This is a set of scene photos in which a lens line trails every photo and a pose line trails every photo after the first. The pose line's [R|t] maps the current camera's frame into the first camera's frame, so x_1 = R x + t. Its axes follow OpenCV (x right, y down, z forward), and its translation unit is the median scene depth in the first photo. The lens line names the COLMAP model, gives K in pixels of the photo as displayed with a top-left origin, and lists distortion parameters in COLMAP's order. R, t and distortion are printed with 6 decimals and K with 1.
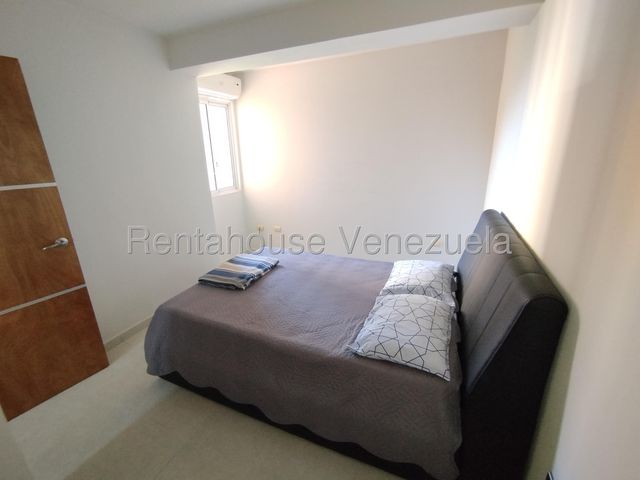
lens RADIAL K [[295.5, 0, 315.2], [0, 295.5, 241.4], [0, 0, 1]] dist [-0.030846, 0.019086]
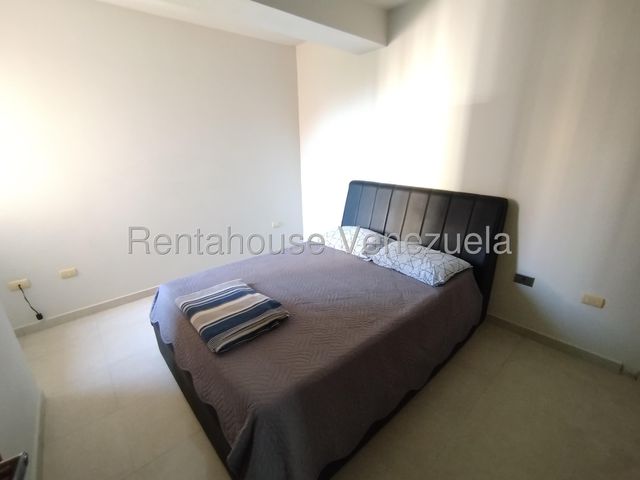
lens RADIAL K [[295.5, 0, 315.2], [0, 295.5, 241.4], [0, 0, 1]] dist [-0.030846, 0.019086]
pose [[0.434115, -0.291888, 0.852259, -0.795827], [0.285220, 0.941918, 0.177312, -0.129067], [-0.854514, 0.166107, 0.492153, 0.549120]]
